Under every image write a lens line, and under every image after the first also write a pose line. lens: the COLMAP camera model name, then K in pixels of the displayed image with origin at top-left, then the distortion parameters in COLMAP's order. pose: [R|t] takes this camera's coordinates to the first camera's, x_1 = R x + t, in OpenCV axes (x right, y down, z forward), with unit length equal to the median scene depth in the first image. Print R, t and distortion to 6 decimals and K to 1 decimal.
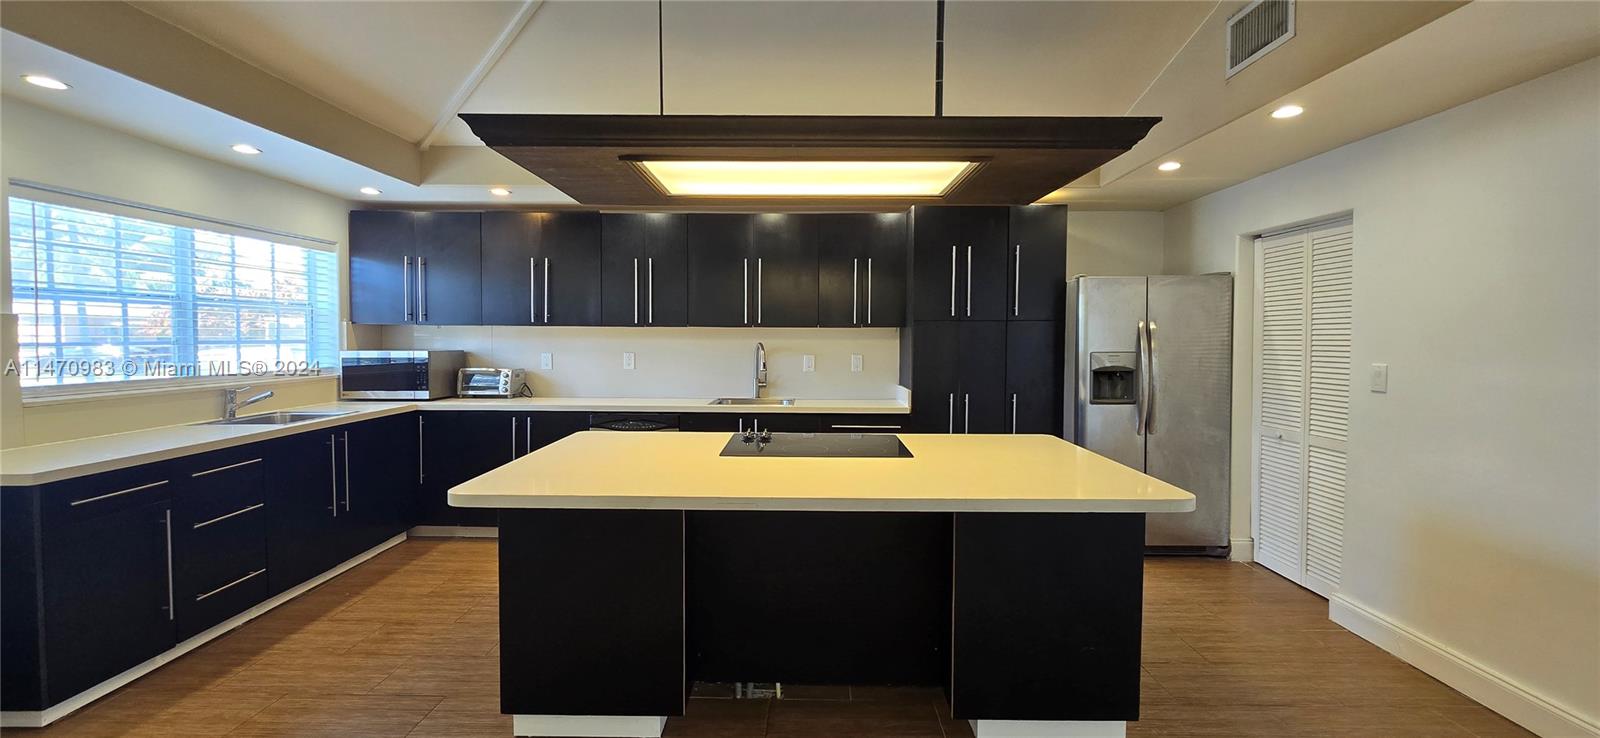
lens RADIAL K [[651.8, 0, 799.6], [0, 651.8, 354.4], [0, 0, 1]] dist [-0.002712, 0.000105]
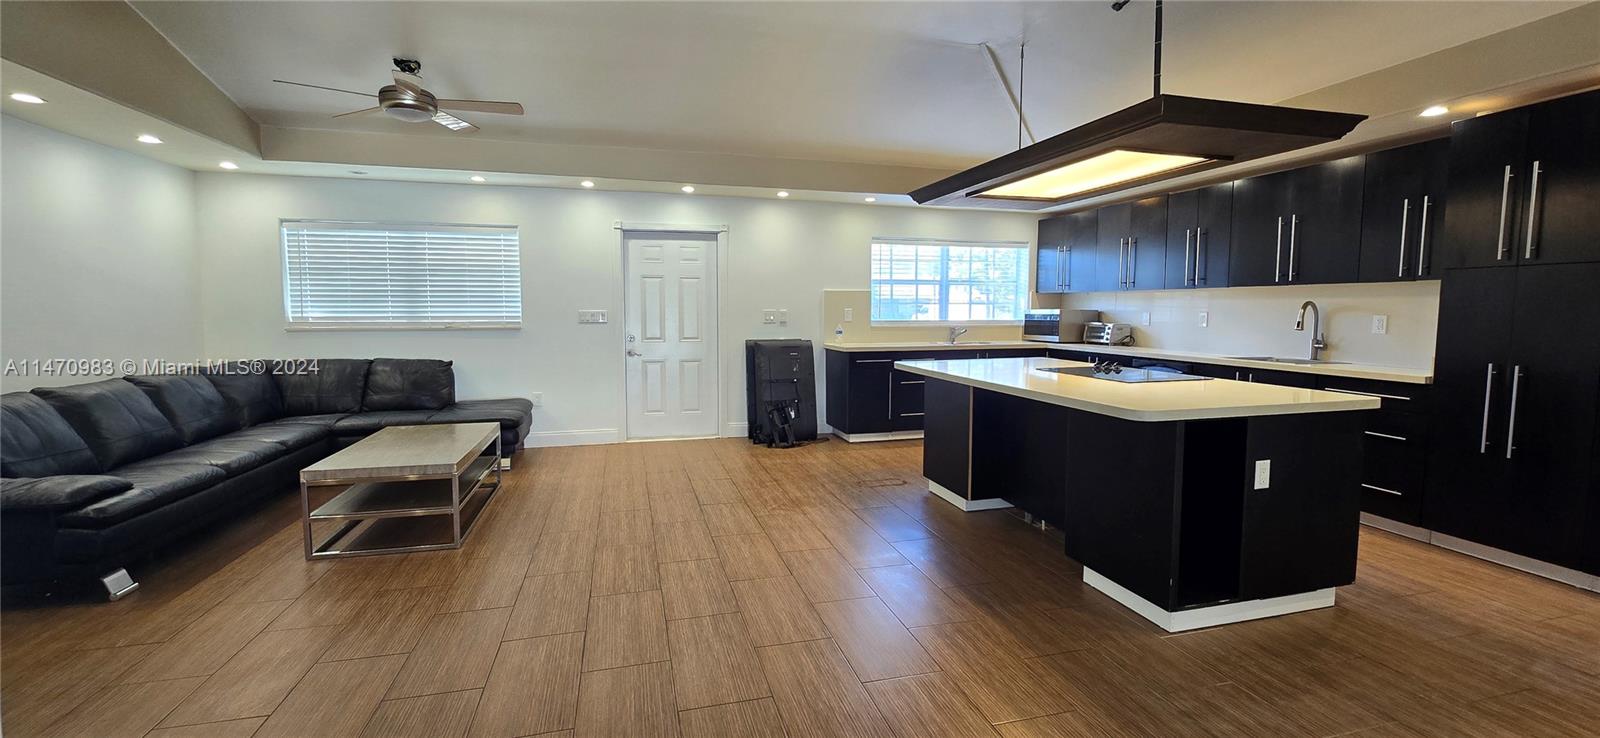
lens RADIAL K [[651.8, 0, 791.6], [0, 651.8, 361.4], [0, 0, 1]] dist [-0.002712, 0.000105]
pose [[0.261741, 0.073968, -0.962300, 0.743311], [-0.027720, 0.997224, 0.069113, 0.028276], [0.964740, 0.008585, 0.263064, 0.020209]]
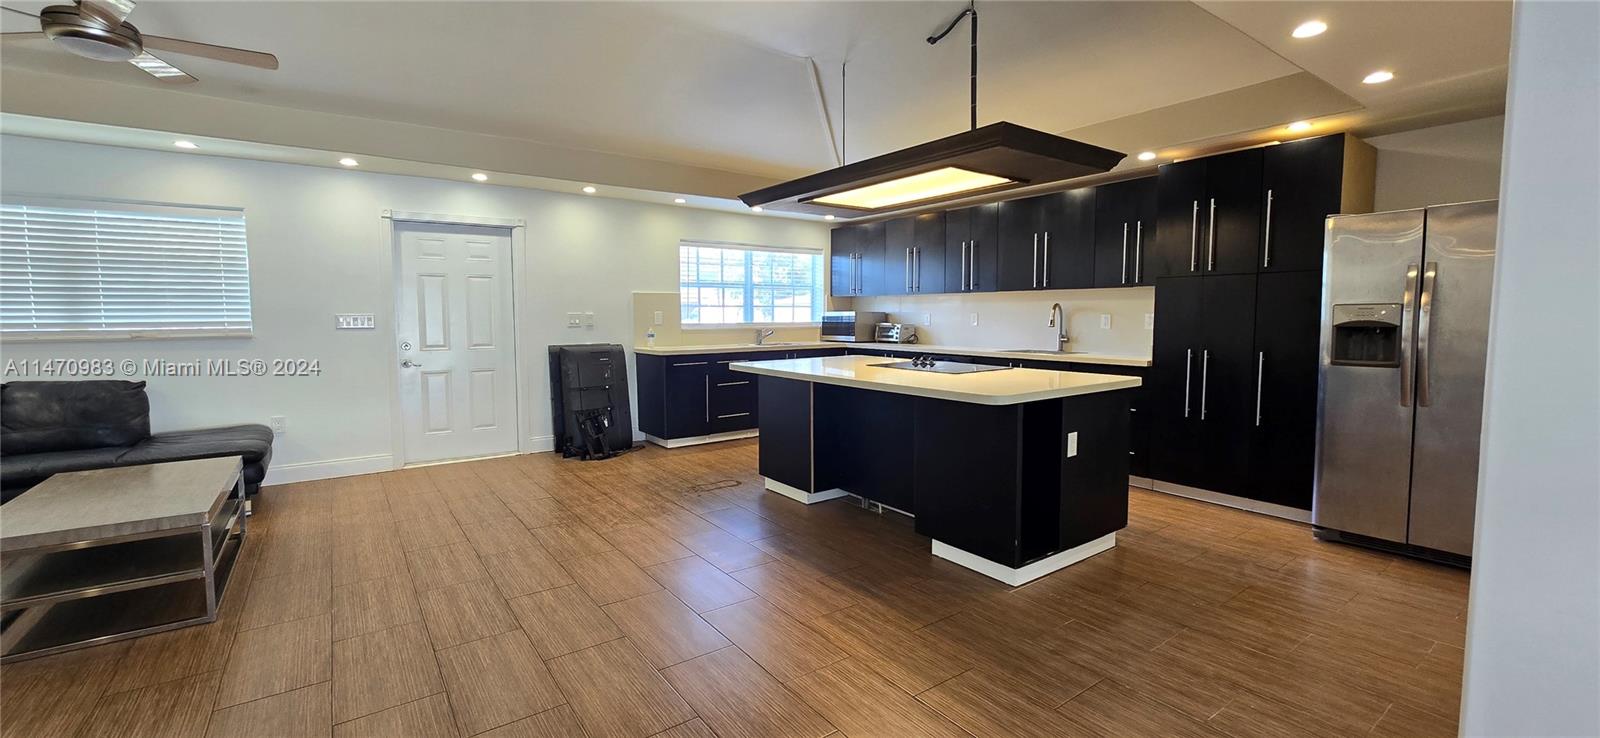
lens RADIAL K [[651.8, 0, 793.2], [0, 651.8, 359.9], [0, 0, 1]] dist [-0.002712, 0.000105]
pose [[0.587084, 0.051252, -0.807902, 0.683818], [-0.018040, 0.998574, 0.050238, 0.037379], [0.809325, -0.014919, 0.587171, -0.080163]]
